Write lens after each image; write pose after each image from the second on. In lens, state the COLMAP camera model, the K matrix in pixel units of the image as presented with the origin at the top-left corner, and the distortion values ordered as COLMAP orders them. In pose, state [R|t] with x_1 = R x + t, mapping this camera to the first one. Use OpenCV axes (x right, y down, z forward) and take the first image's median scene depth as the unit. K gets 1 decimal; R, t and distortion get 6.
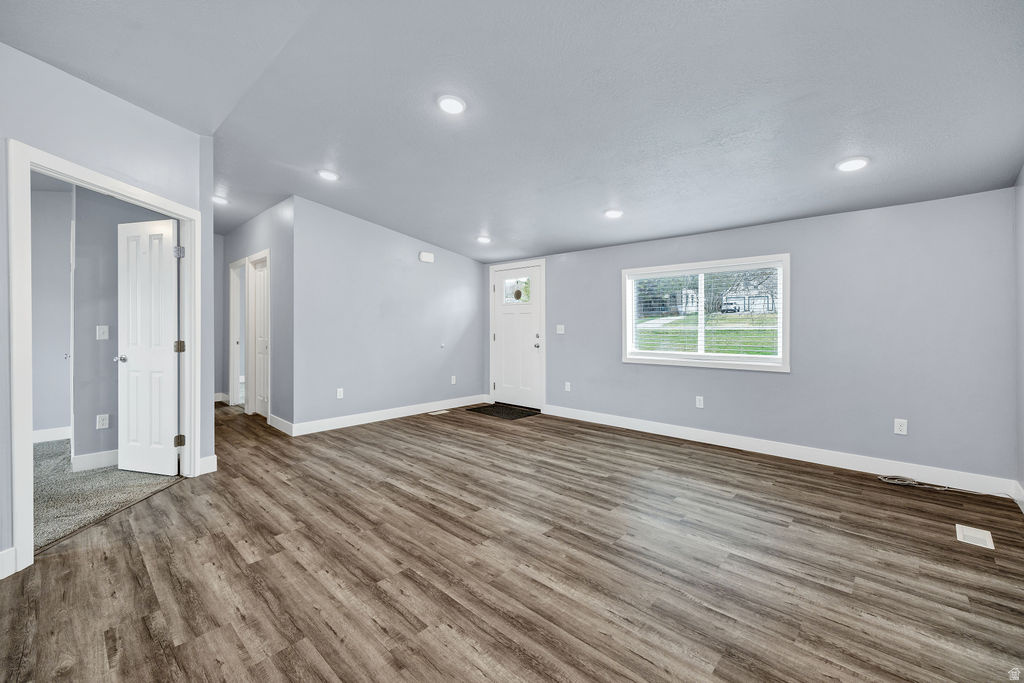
lens RADIAL K [[431.4, 0, 500.2], [0, 431.4, 333.3], [0, 0, 1]] dist [0.000232, -0.000363]
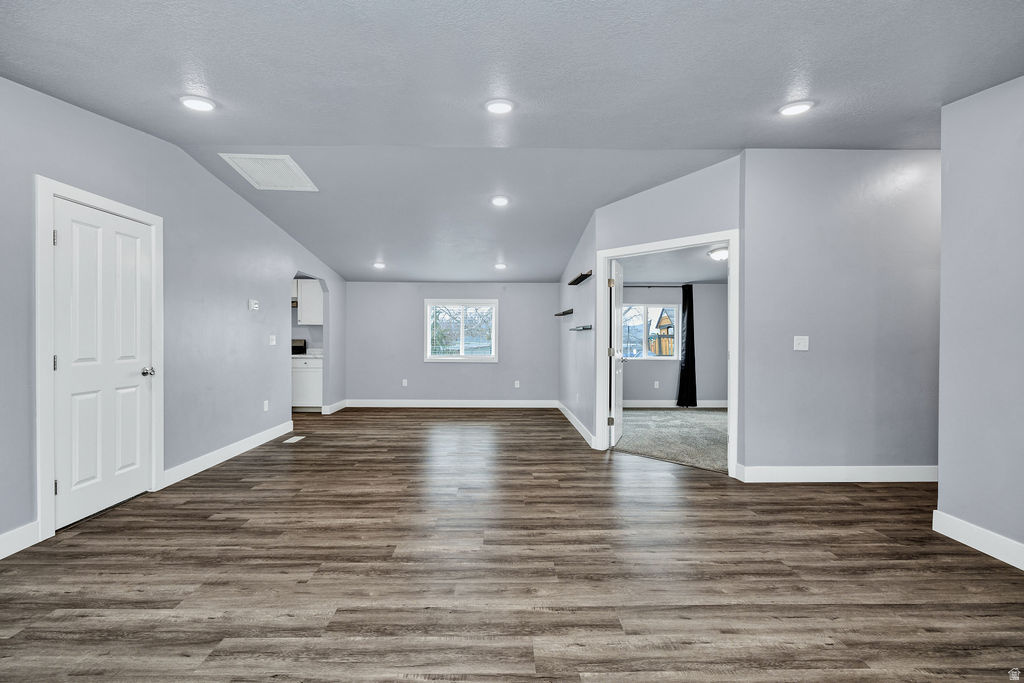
lens RADIAL K [[420.8, 0, 512.0], [0, 420.8, 341.5], [0, 0, 1]] dist [0.000225, -0.000219]
pose [[-0.702789, 0.002909, -0.711392, 0.552052], [-0.019655, 0.999530, 0.023505, -0.028707], [0.711126, 0.030501, -0.702402, 1.712961]]
